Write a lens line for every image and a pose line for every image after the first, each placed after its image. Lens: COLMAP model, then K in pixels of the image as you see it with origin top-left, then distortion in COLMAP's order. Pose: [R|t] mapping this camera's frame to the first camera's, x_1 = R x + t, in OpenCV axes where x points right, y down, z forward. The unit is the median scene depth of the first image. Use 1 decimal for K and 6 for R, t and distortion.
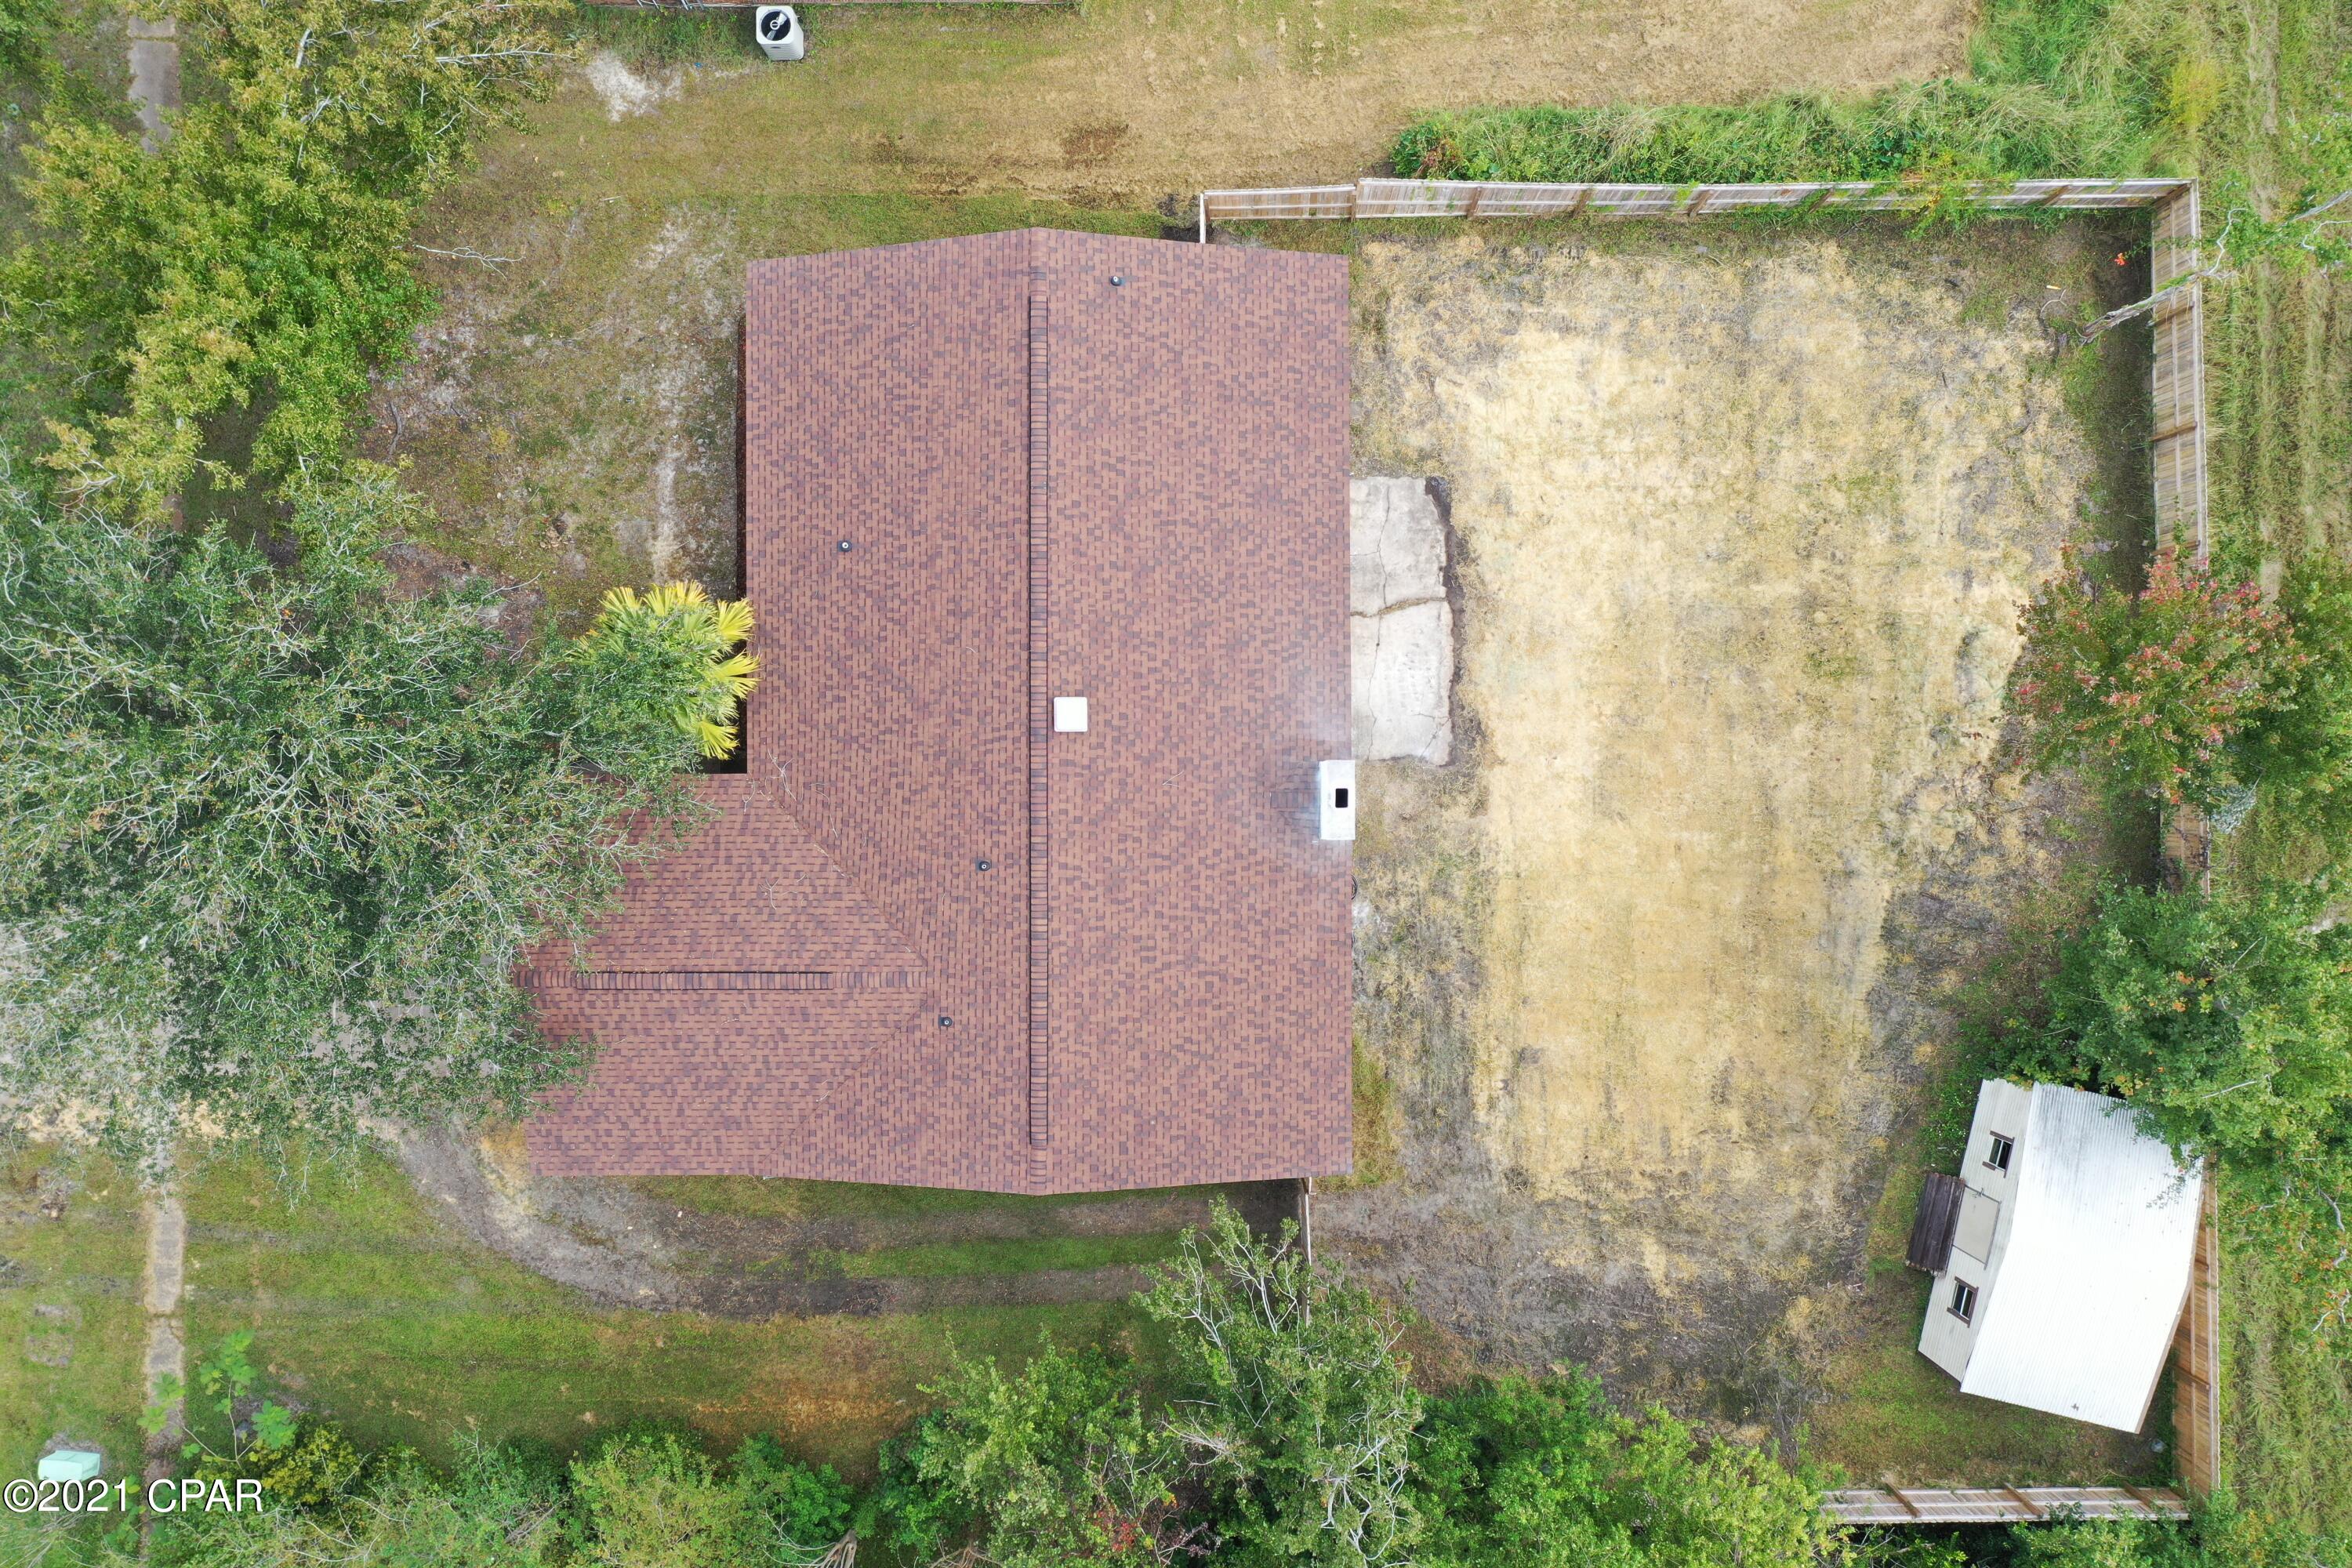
lens RADIAL K [[1847.8, 0, 1178.8], [0, 1847.8, 774.9], [0, 0, 1]] dist [-0.010725, 0.021984]
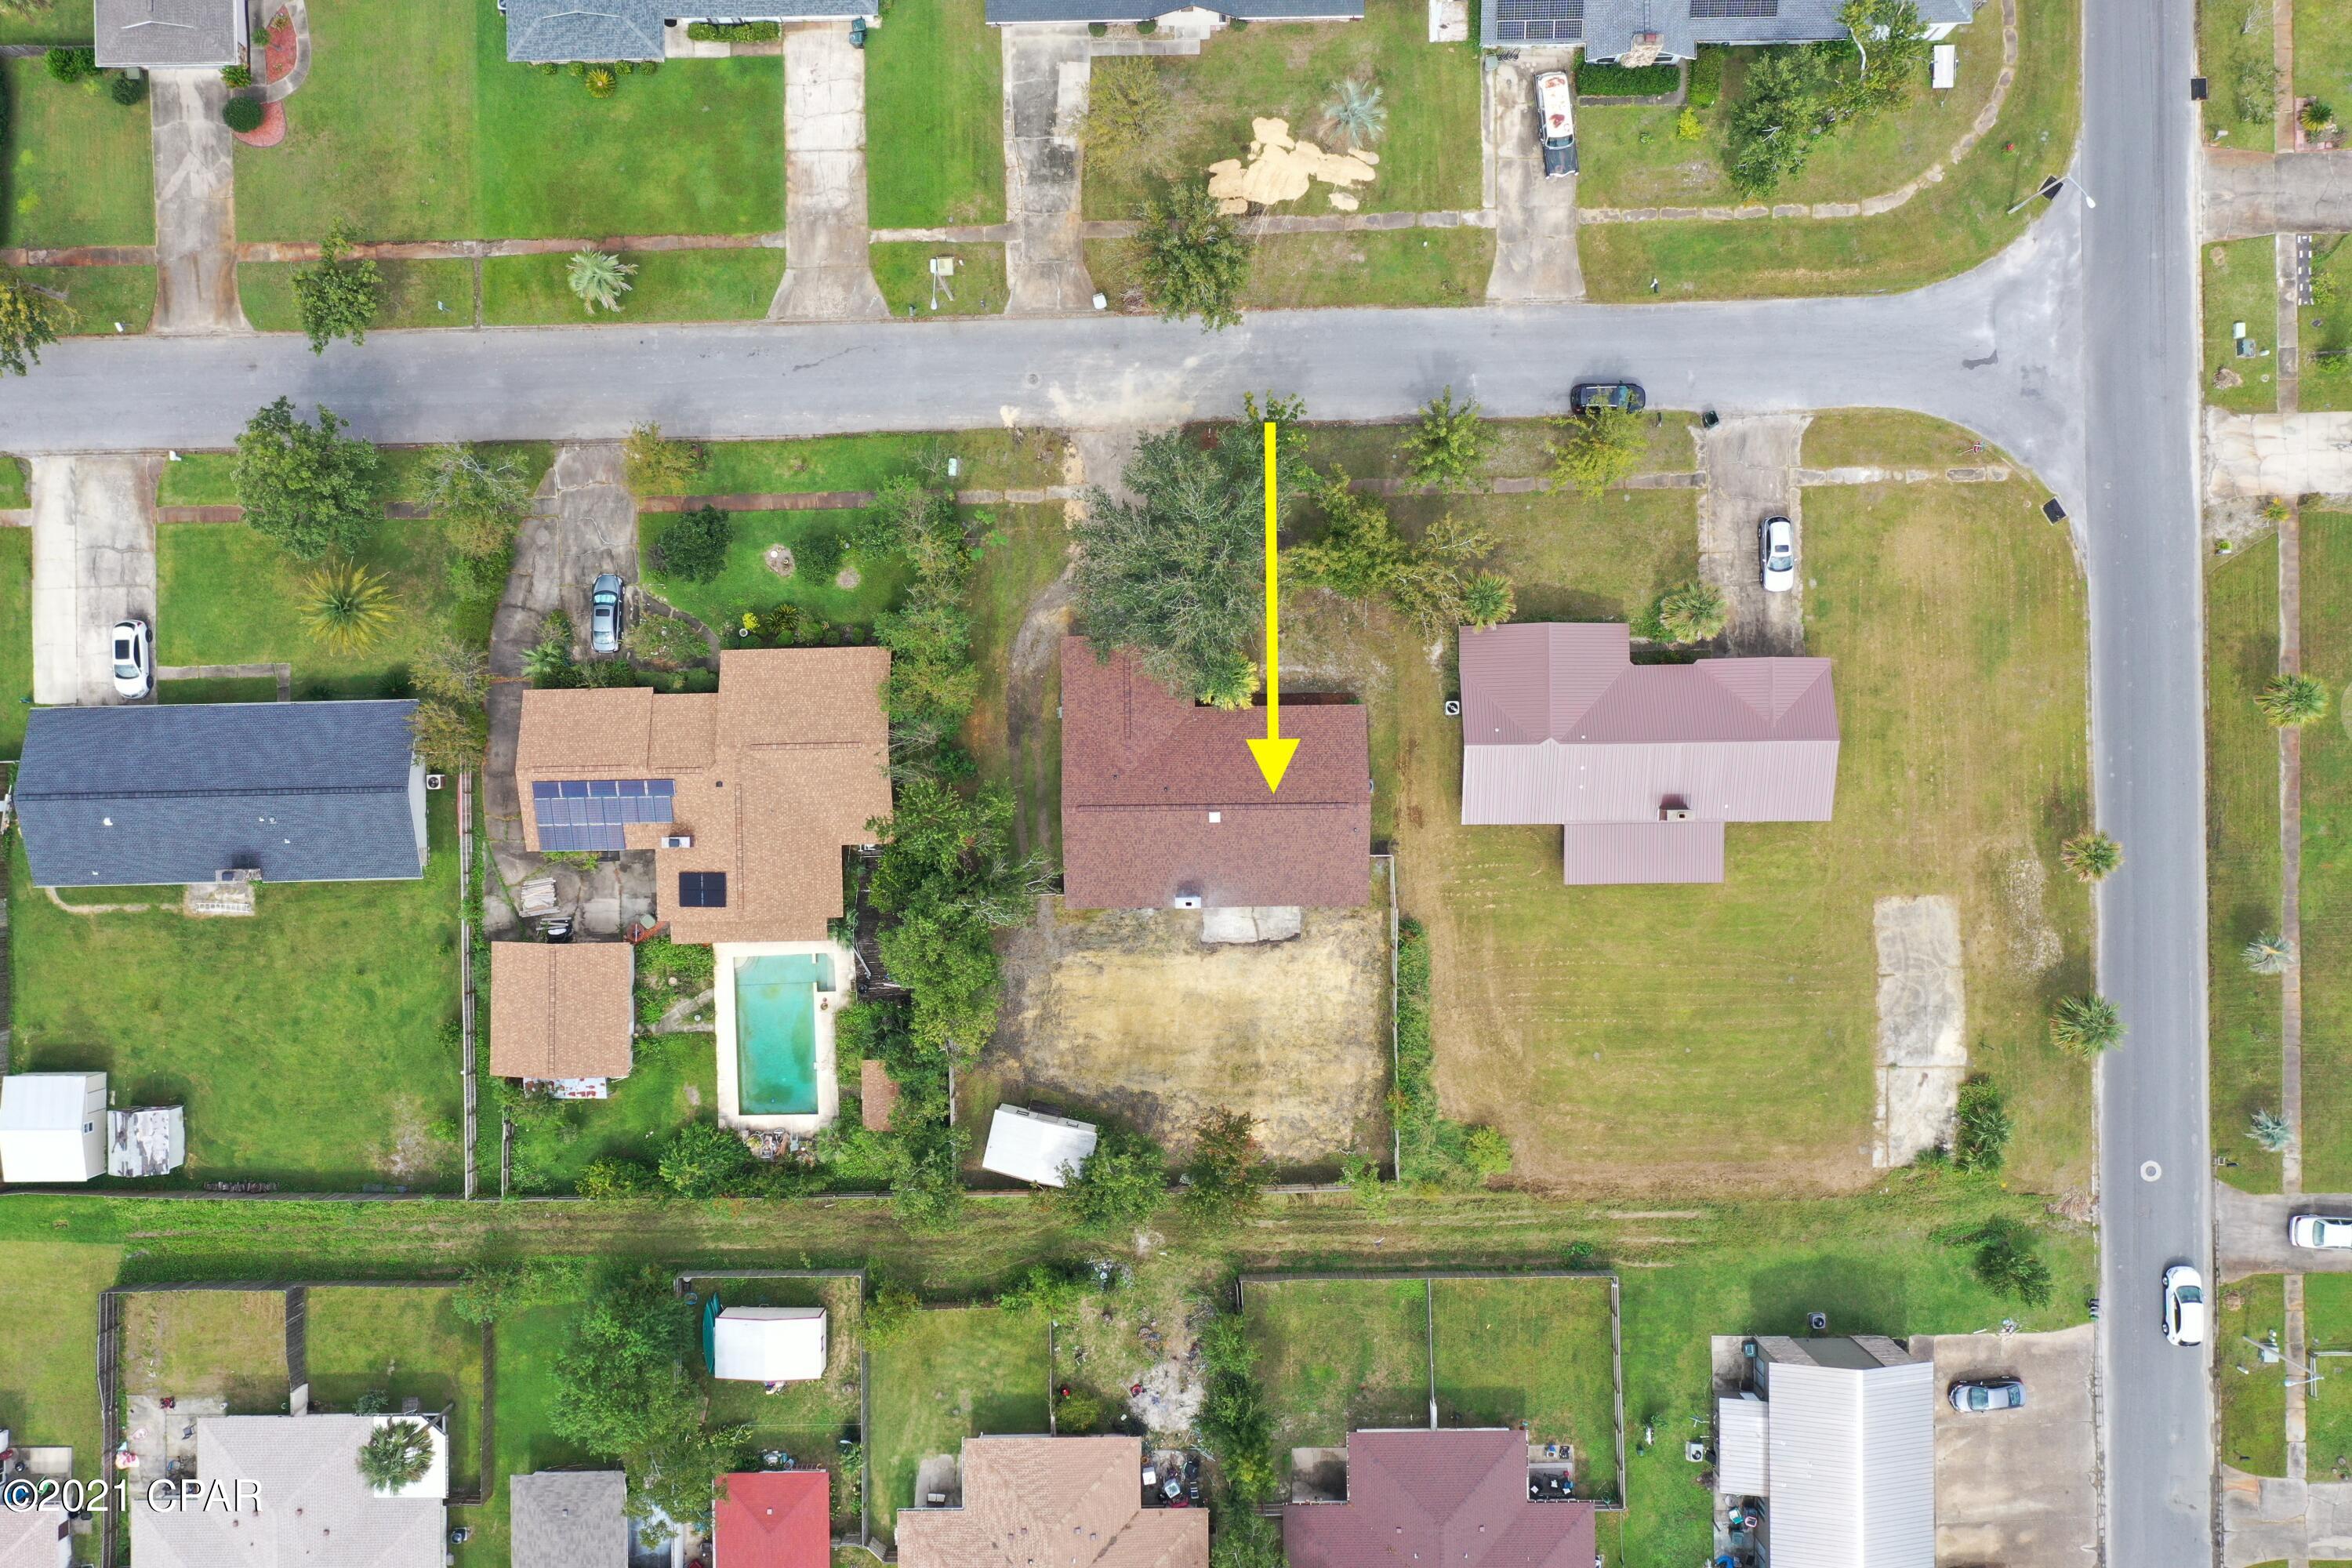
lens RADIAL K [[1847.8, 0, 1182.2], [0, 1847.8, 766.8], [0, 0, 1]] dist [-0.010725, 0.021984]
pose [[0.010337, 0.999915, 0.007883, -0.151886], [-0.999853, 0.010228, 0.013790, -0.020044], [0.013708, -0.008025, 0.999874, -1.904037]]
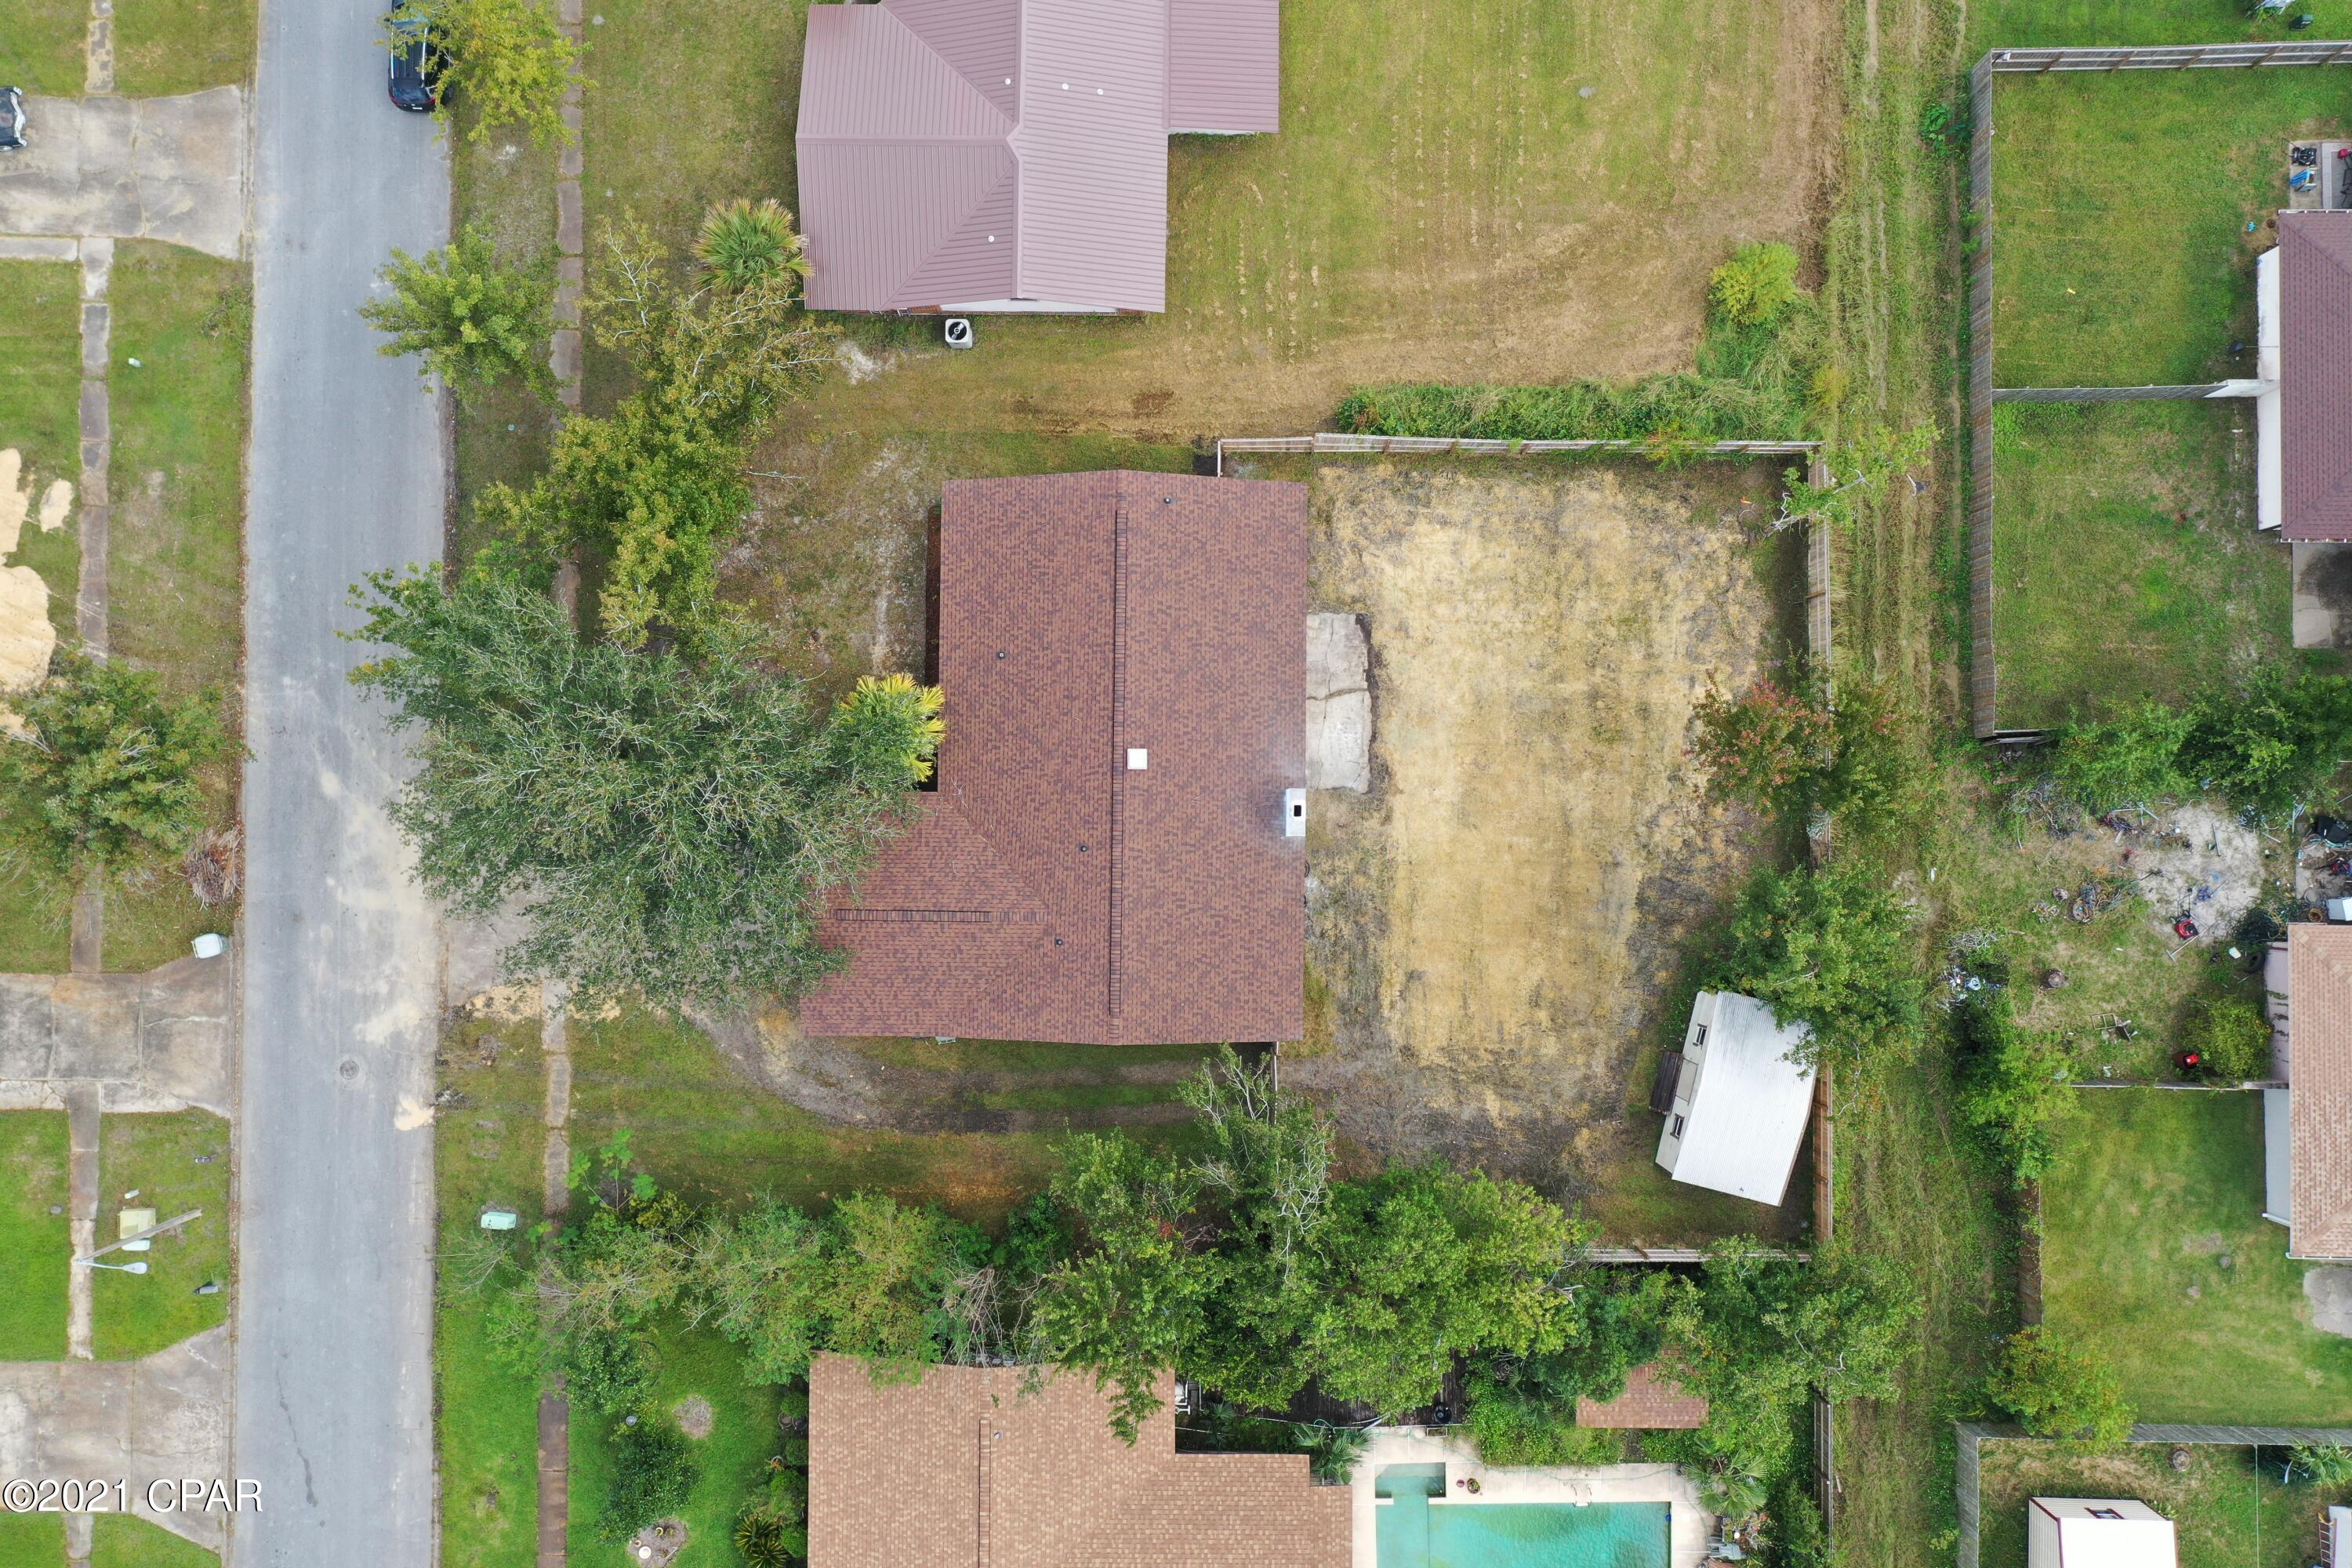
lens RADIAL K [[1847.8, 0, 1170.6], [0, 1847.8, 774.5], [0, 0, 1]] dist [-0.010725, 0.021984]
pose [[0.999898, 0.014228, -0.000895, -0.024123], [-0.014244, 0.999677, -0.021047, 0.014615], [0.000595, 0.021058, 0.999778, -0.607733]]
